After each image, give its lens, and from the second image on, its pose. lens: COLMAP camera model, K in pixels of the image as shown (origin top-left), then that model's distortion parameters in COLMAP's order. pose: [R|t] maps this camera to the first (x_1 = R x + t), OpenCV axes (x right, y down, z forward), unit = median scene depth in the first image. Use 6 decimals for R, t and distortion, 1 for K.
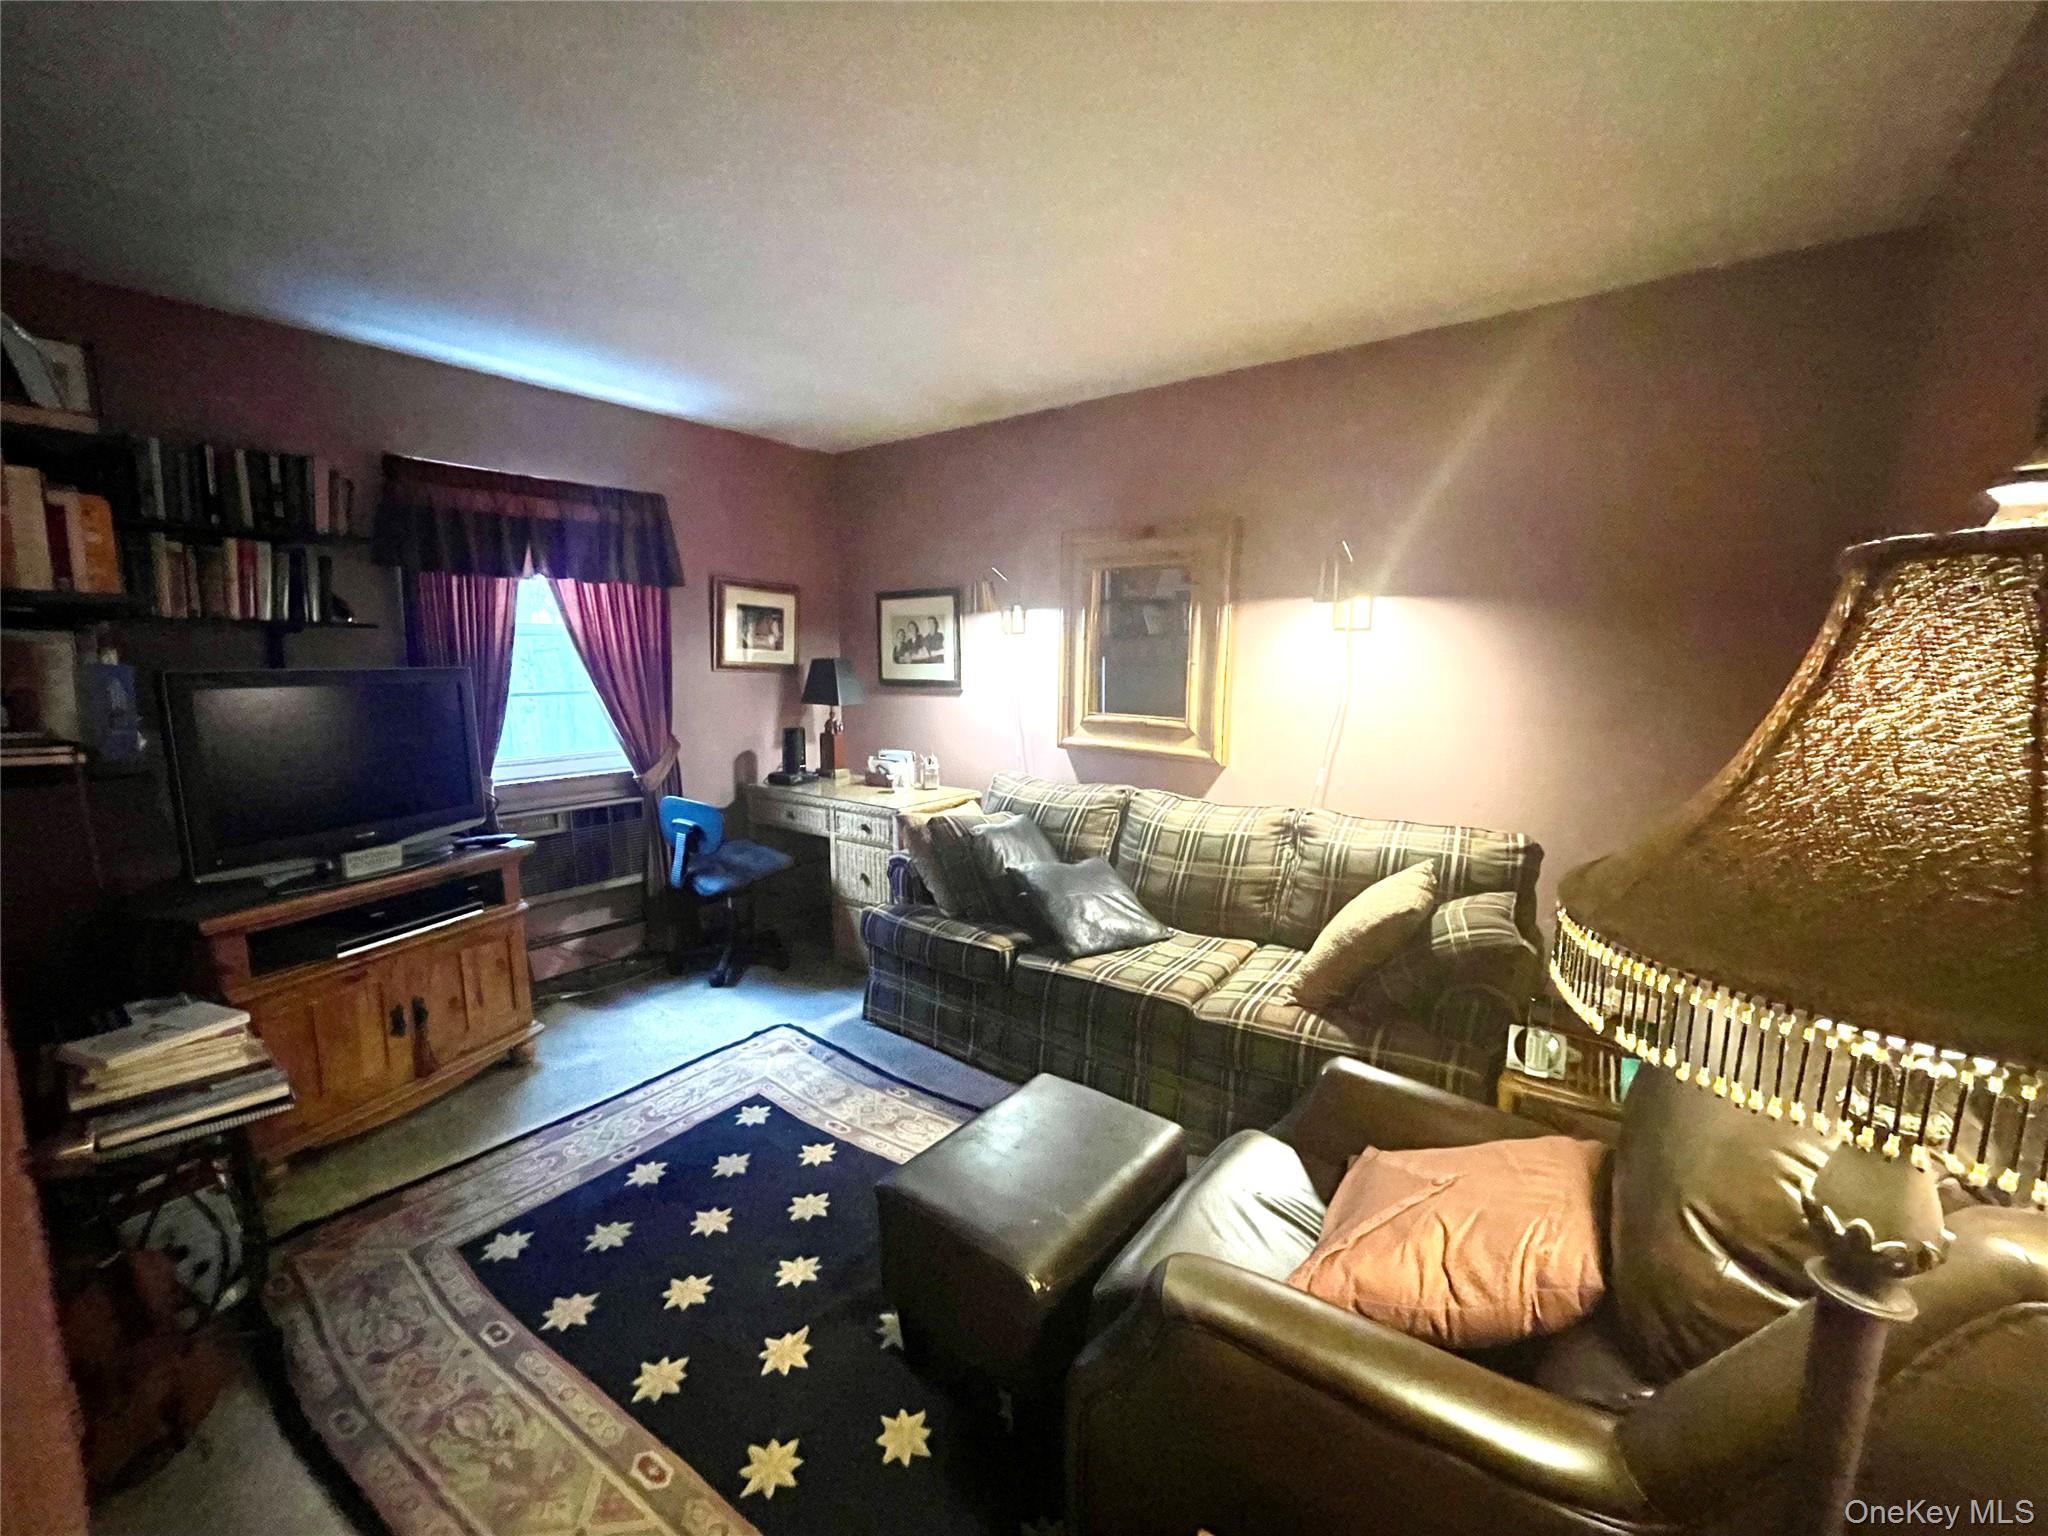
lens RADIAL K [[833.7, 0, 1014.9], [0, 833.7, 771.4], [0, 0, 1]] dist [0.012606, -0.009257]
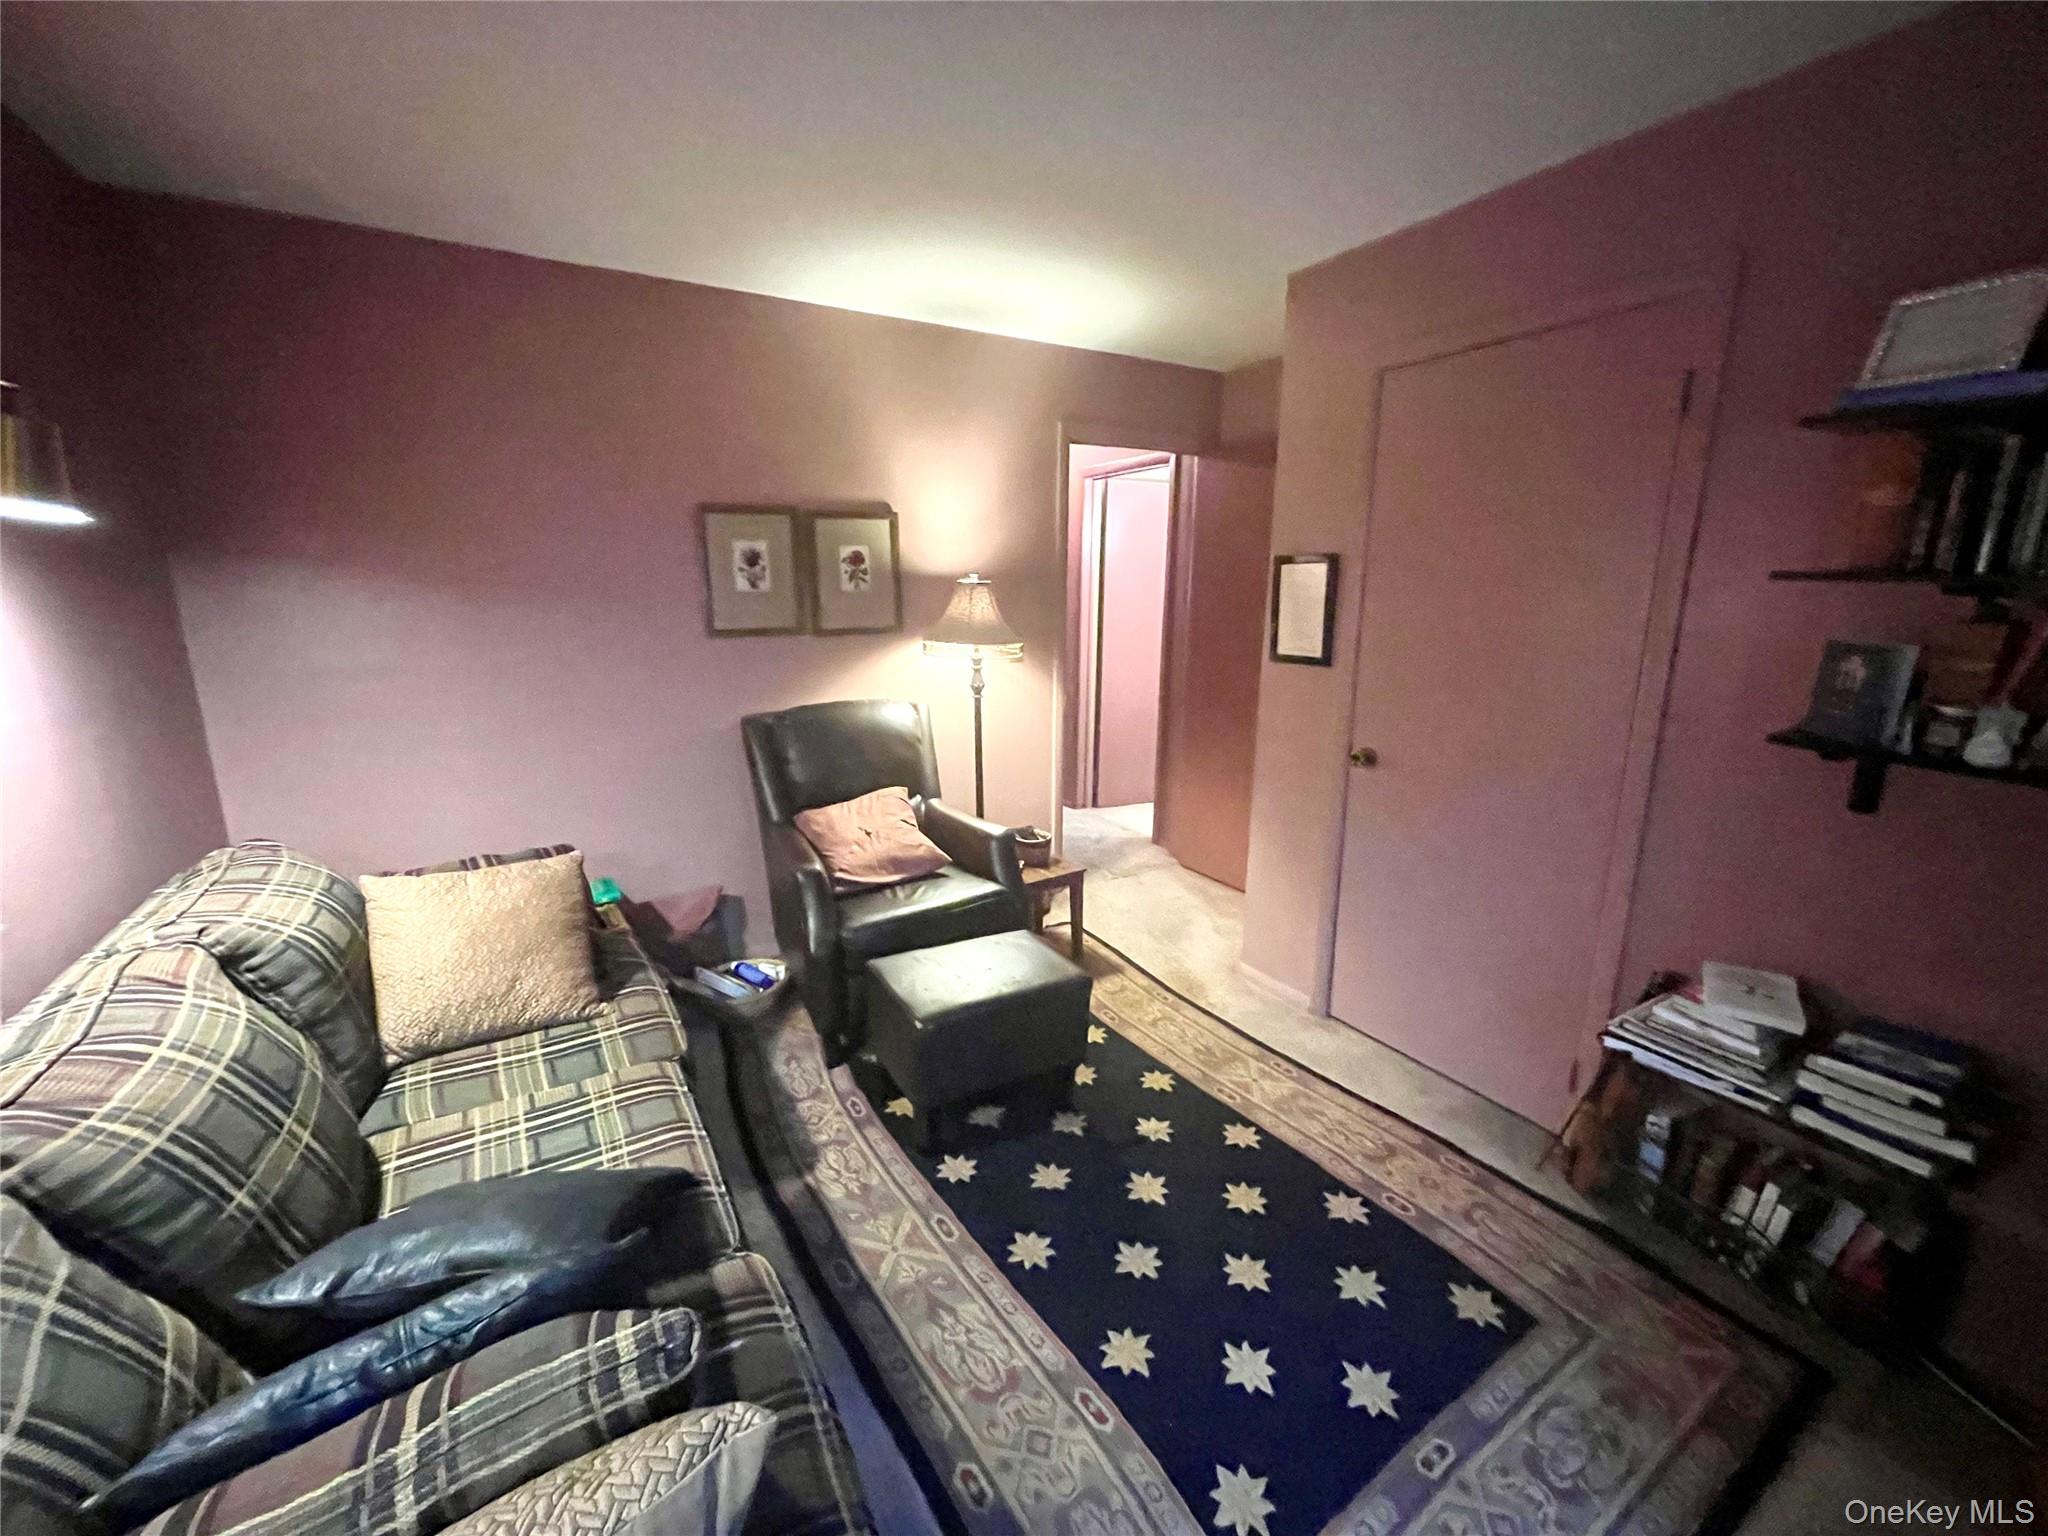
lens RADIAL K [[833.7, 0, 1014.9], [0, 833.7, 771.4], [0, 0, 1]] dist [0.012606, -0.009257]
pose [[-0.931963, -0.088704, 0.351534, -0.399881], [0.045400, 0.933422, 0.355896, -0.279684], [-0.359699, 0.347641, -0.865888, 1.674594]]
